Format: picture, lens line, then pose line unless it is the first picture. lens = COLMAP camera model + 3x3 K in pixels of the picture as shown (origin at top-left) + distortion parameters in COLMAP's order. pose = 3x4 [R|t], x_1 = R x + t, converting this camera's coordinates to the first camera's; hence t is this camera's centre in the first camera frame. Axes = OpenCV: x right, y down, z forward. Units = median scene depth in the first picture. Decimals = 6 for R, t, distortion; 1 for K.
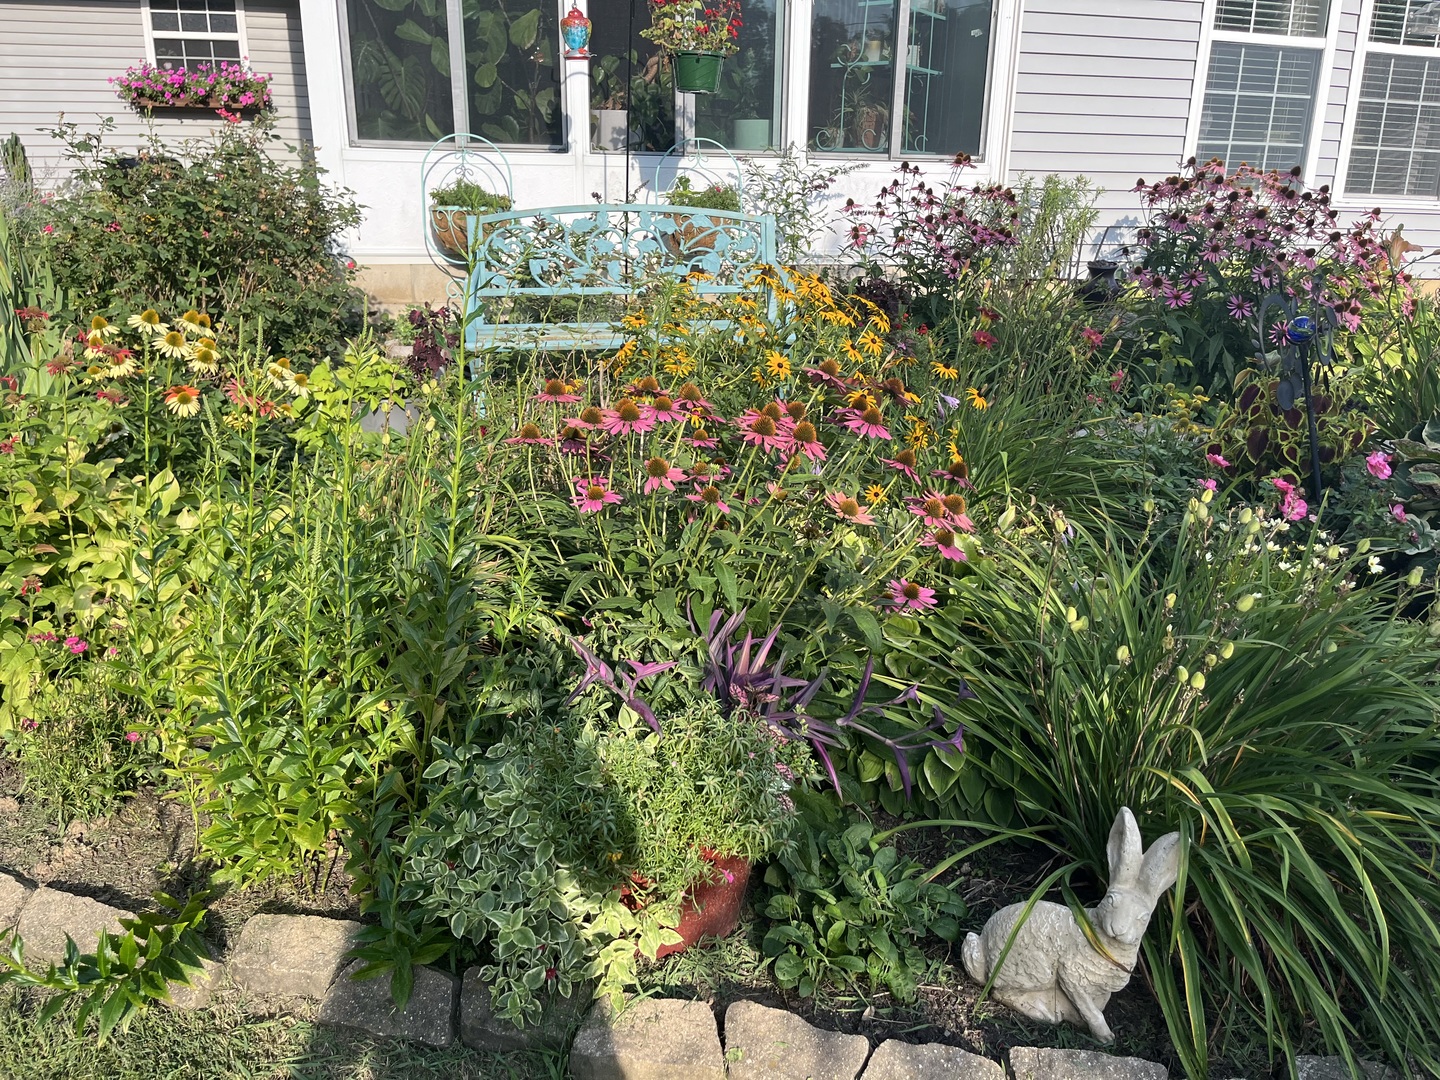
lens RADIAL K [[1051.9, 0, 720.0], [0, 1051.9, 540.0], [0, 0, 1]] dist [0.063949, -0.077410]
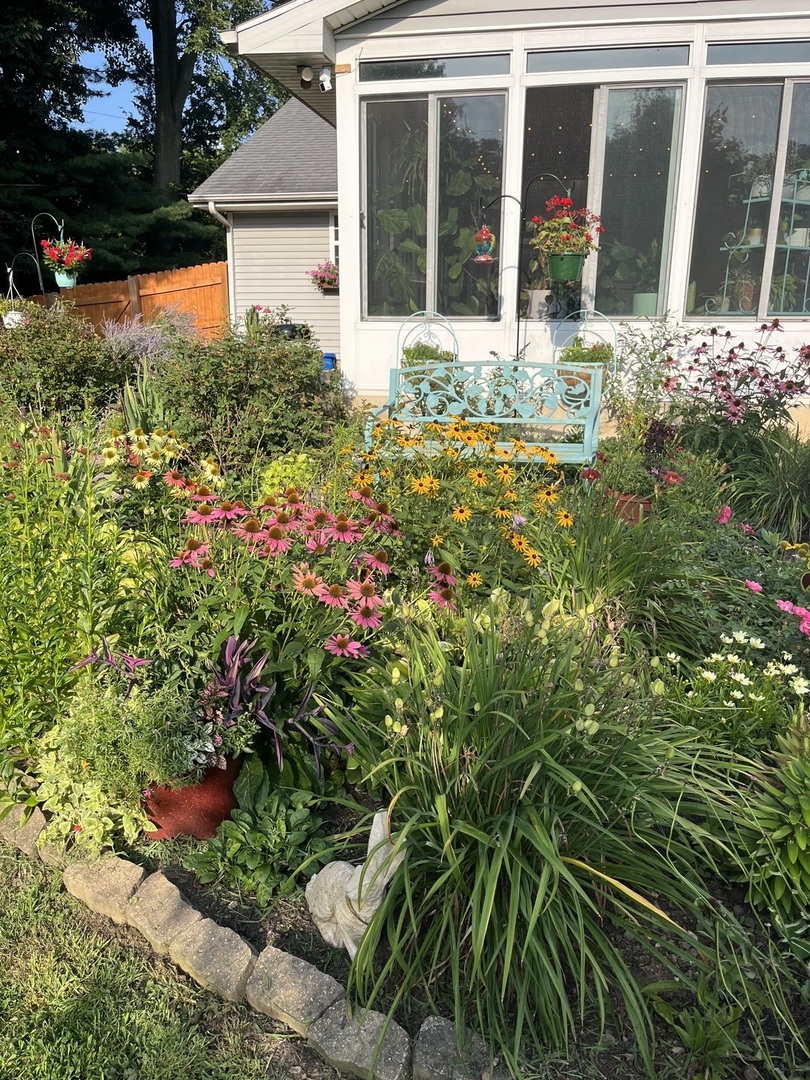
lens RADIAL K [[788.9, 0, 405.0], [0, 788.9, 540.0], [0, 0, 1]] dist [0.063949, -0.077410]
pose [[0.910151, 0.097201, -0.402711, 0.200851], [-0.121783, 0.991910, -0.035822, -0.018991], [0.395971, 0.081647, 0.914626, -0.004915]]
